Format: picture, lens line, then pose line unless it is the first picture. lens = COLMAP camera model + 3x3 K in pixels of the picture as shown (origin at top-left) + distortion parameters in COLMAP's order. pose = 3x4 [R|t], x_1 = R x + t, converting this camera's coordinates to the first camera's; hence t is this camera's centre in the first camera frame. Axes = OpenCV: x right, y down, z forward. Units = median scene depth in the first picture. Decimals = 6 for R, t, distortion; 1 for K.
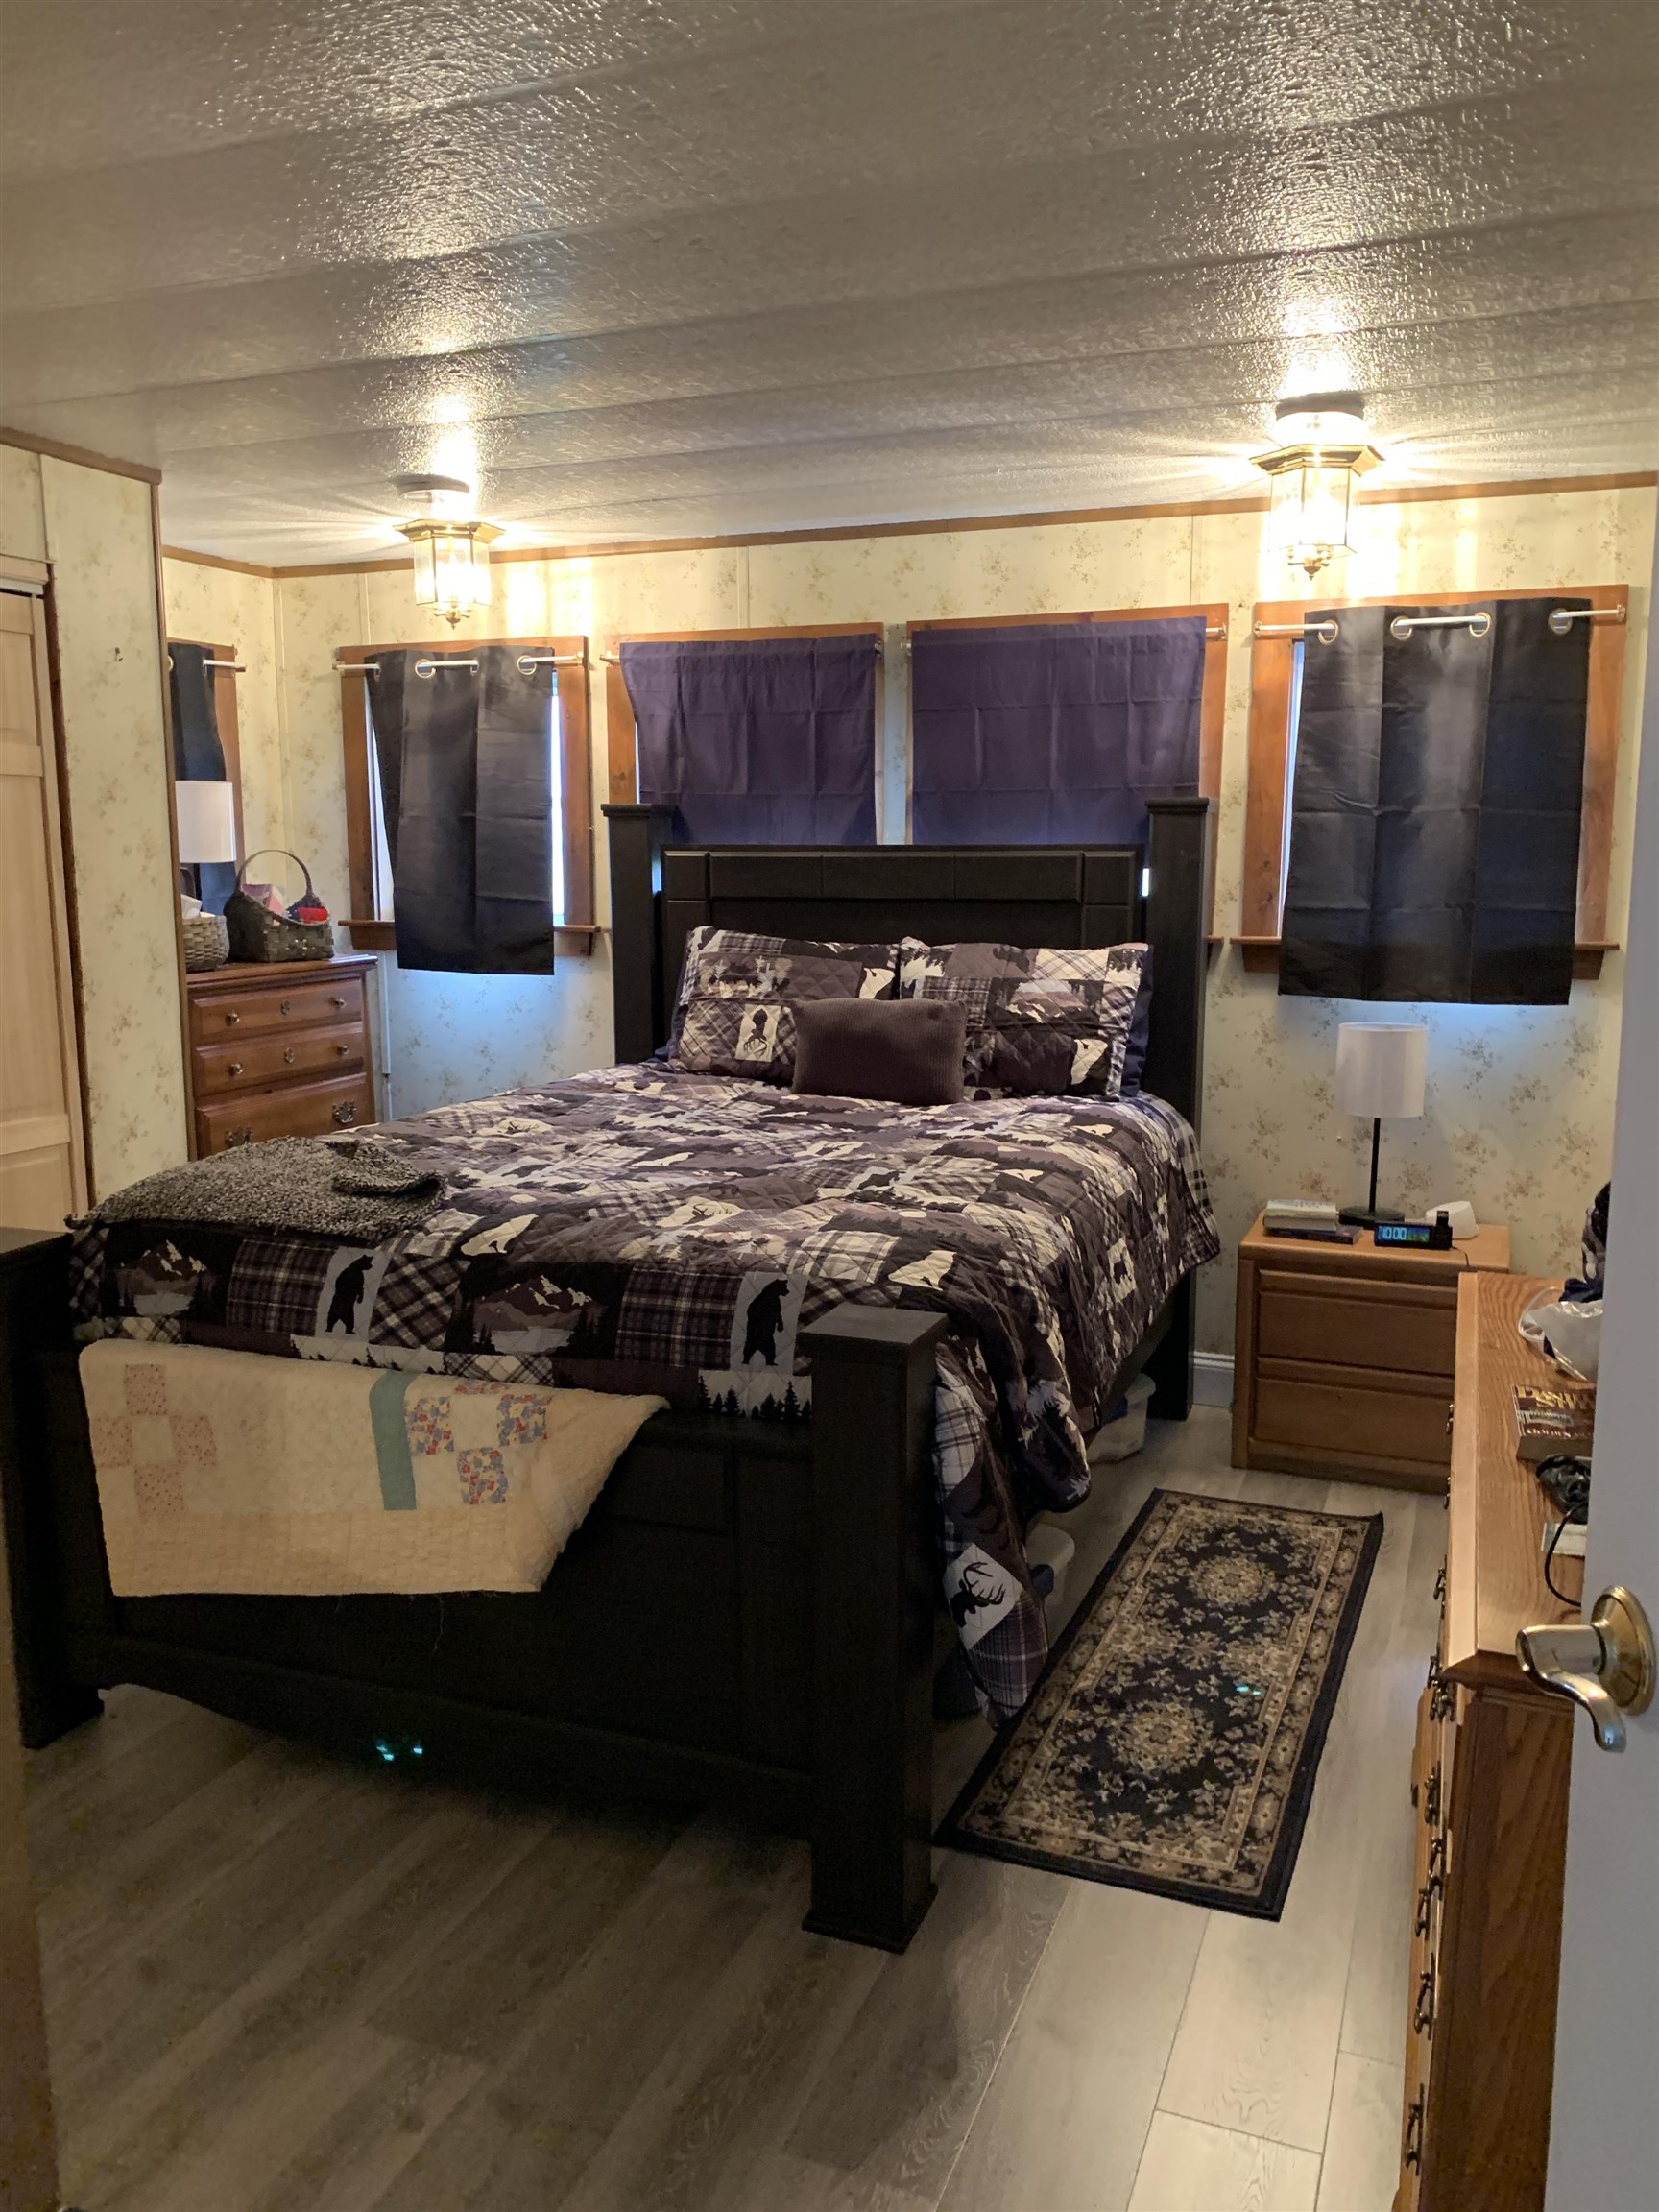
lens RADIAL K [[1682.0, 0, 869.6], [0, 1682.0, 1145.5], [0, 0, 1]] dist [0.067716, -0.089794]
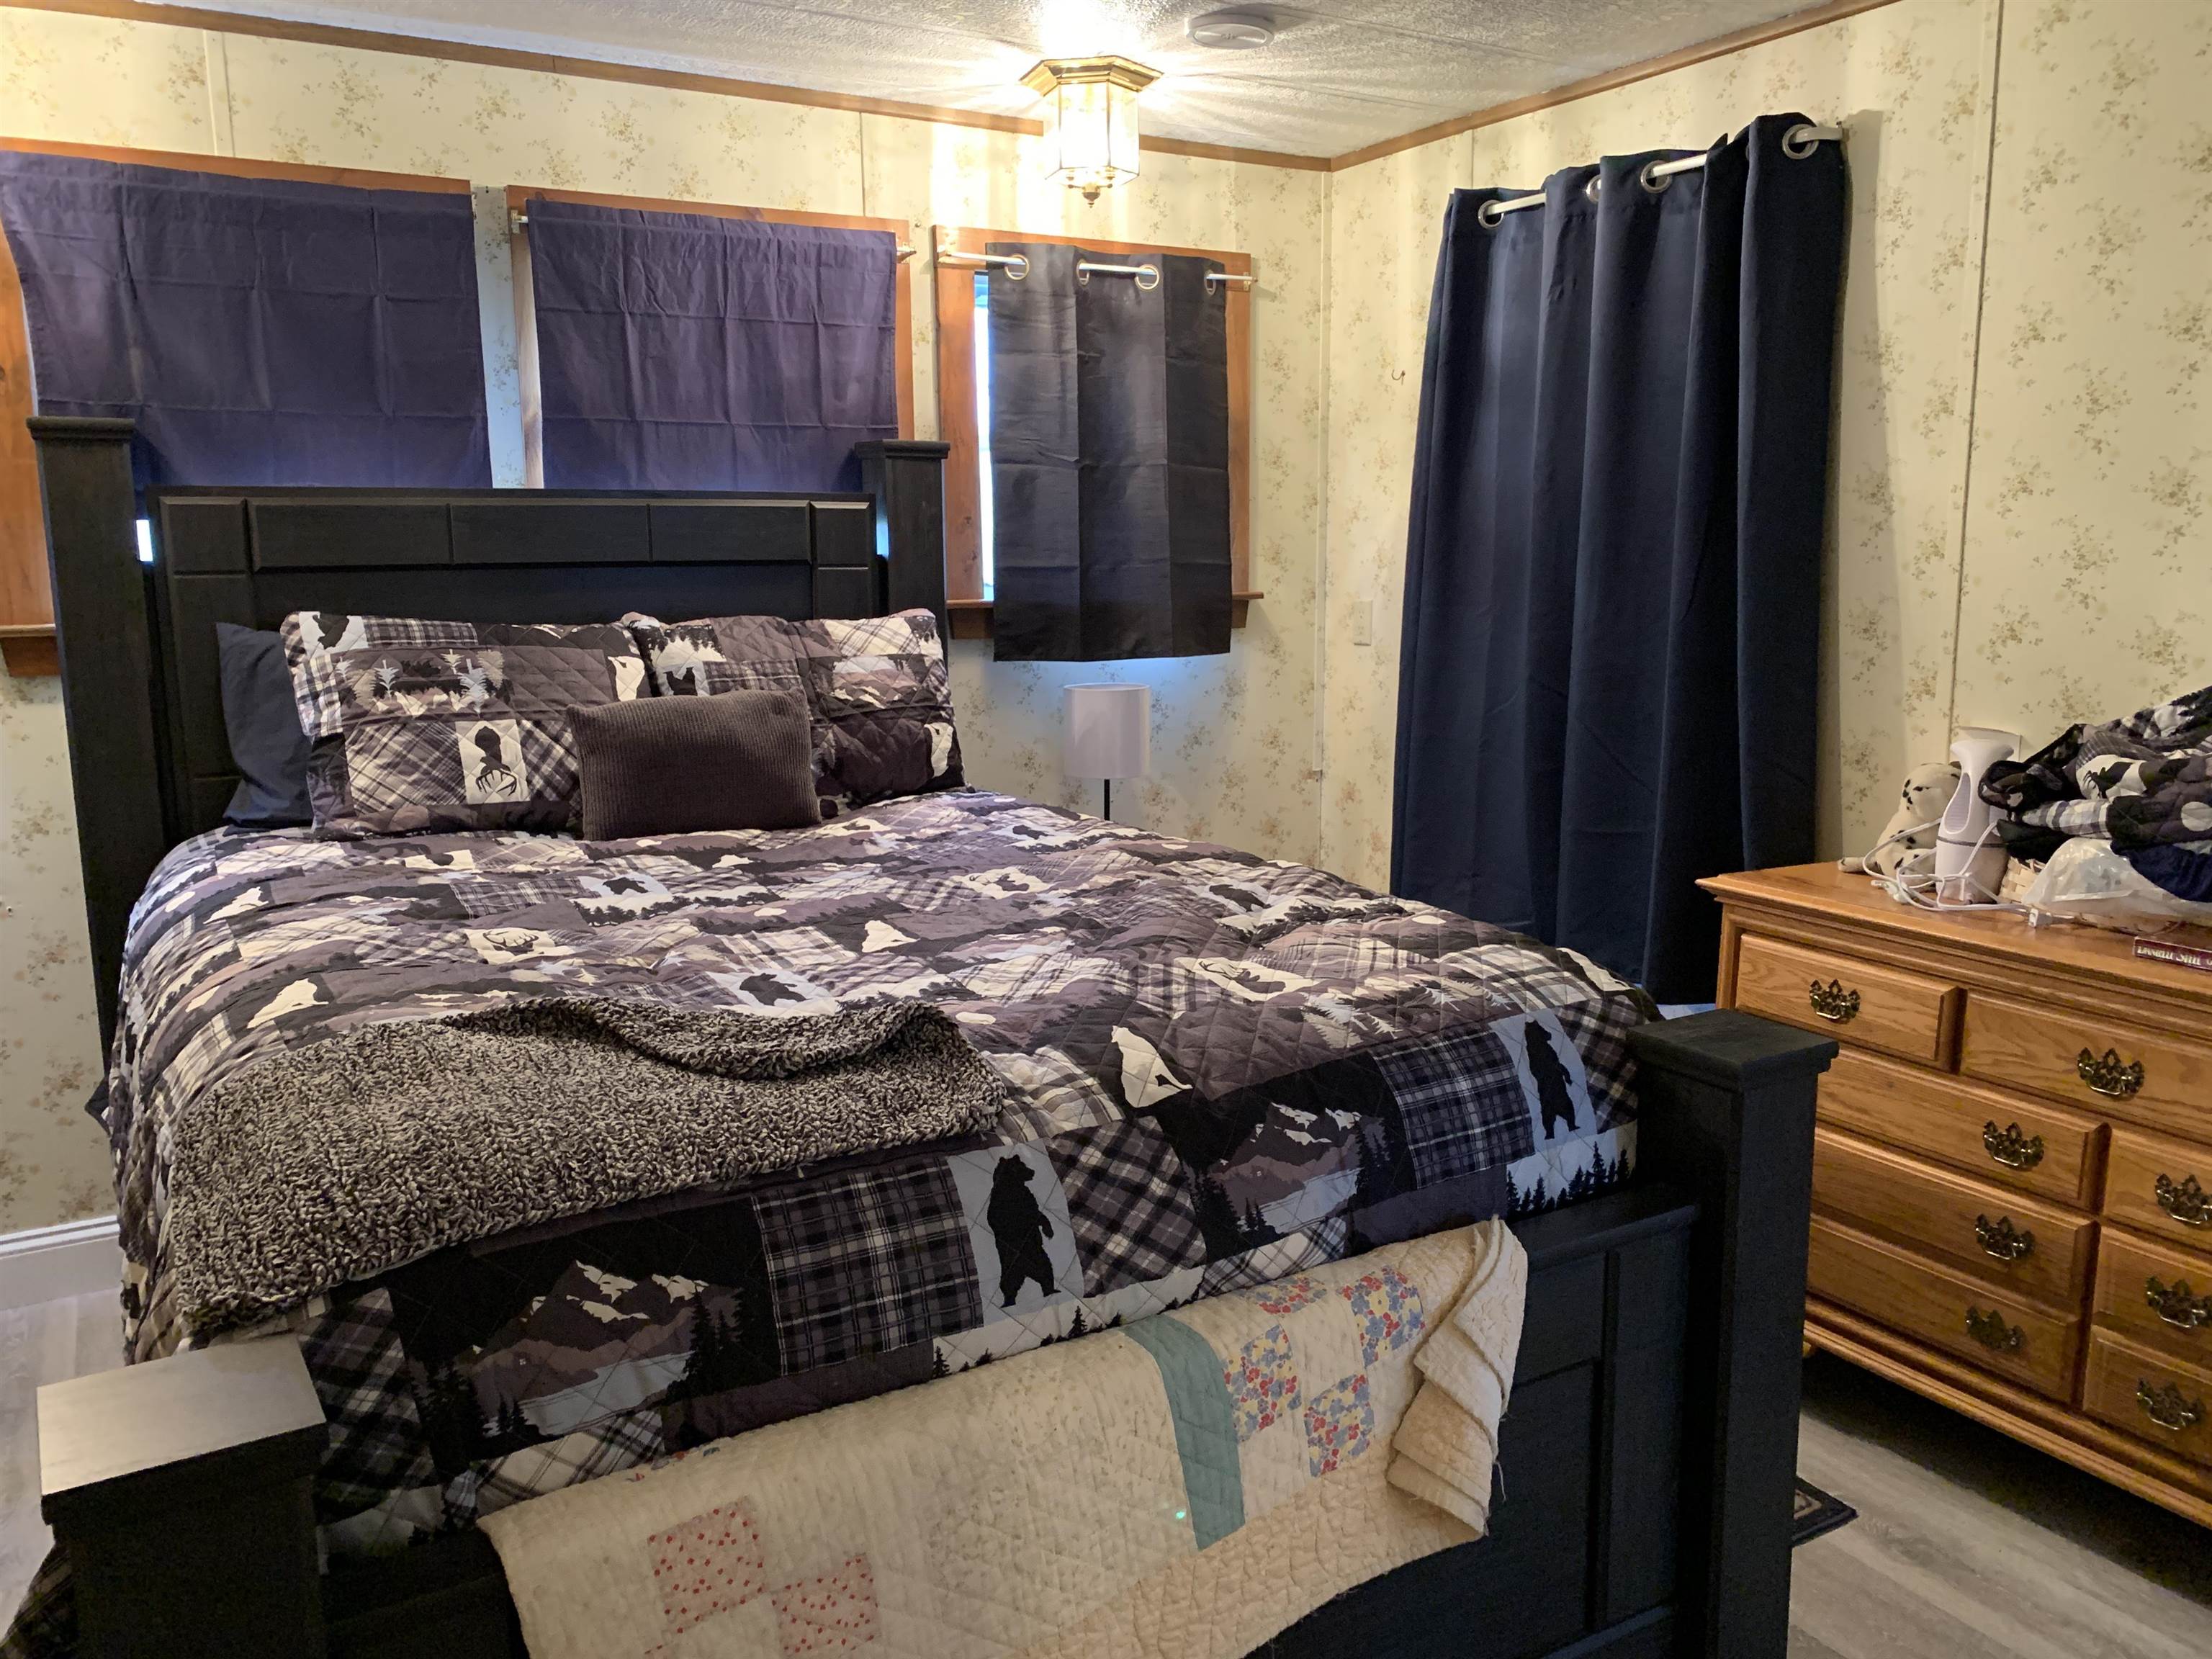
lens RADIAL K [[1682.0, 0, 1126.2], [0, 1682.0, 830.4], [0, 0, 1]] dist [0.067716, -0.089794]
pose [[0.634346, -0.139579, 0.760344, -0.454148], [0.140455, 0.988004, 0.064191, -0.050188], [-0.760183, 0.066075, 0.646341, 0.385624]]
